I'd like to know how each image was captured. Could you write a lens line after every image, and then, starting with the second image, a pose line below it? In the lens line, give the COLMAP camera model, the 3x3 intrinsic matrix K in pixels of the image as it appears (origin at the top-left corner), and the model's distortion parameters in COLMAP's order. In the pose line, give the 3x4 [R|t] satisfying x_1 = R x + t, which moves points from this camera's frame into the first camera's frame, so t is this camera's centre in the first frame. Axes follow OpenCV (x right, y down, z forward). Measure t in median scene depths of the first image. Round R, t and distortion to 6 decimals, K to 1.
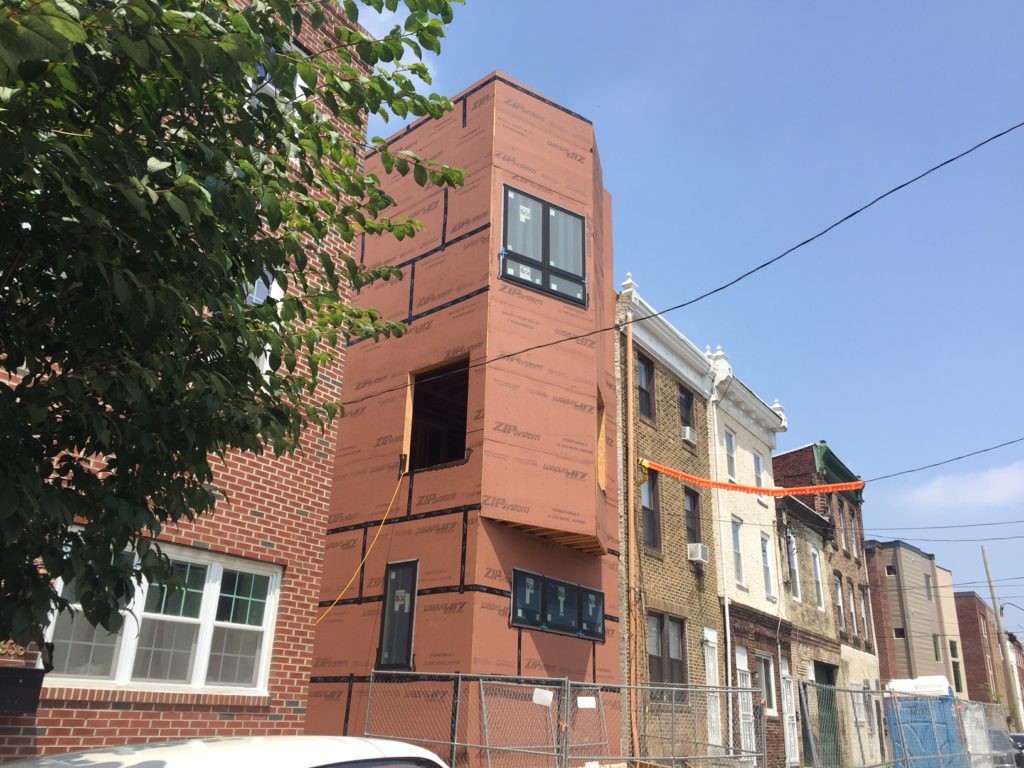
lens RADIAL K [[863.2, 0, 512.0], [0, 863.2, 384.0], [0, 0, 1]] dist [0.091073, -0.116714]
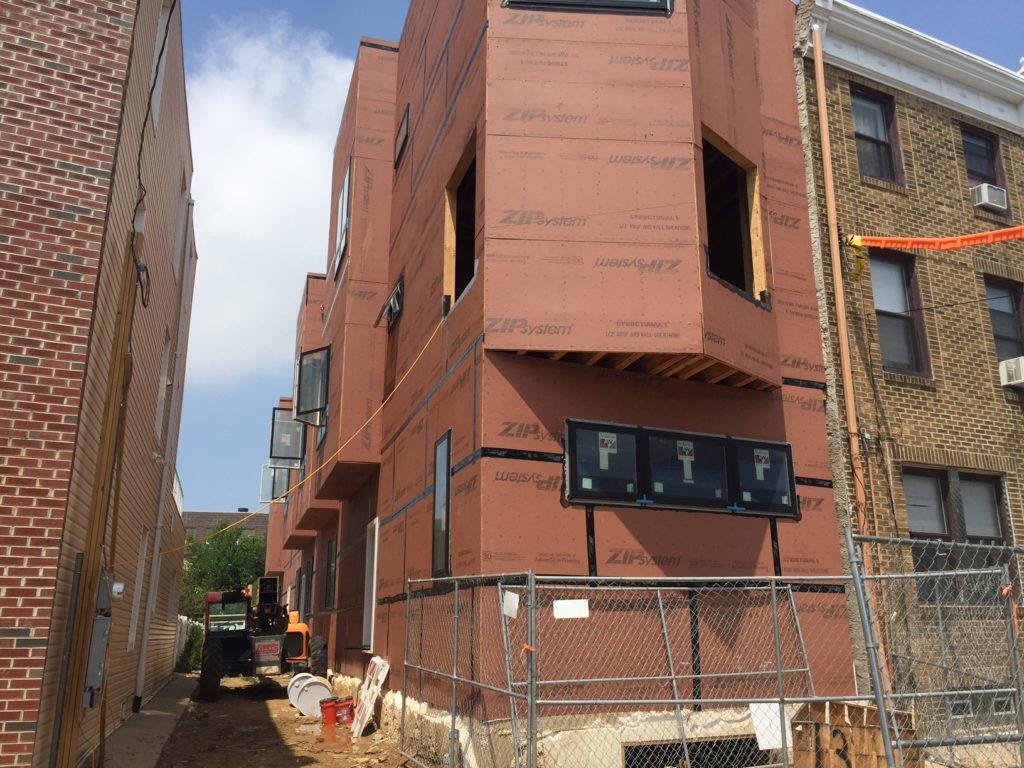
lens RADIAL K [[863.2, 0, 512.0], [0, 863.2, 384.0], [0, 0, 1]] dist [0.091073, -0.116714]
pose [[0.864743, -0.169126, -0.472880, 0.232433], [0.207365, 0.977819, 0.029486, 0.129182], [0.457404, -0.123557, 0.880633, 0.328238]]
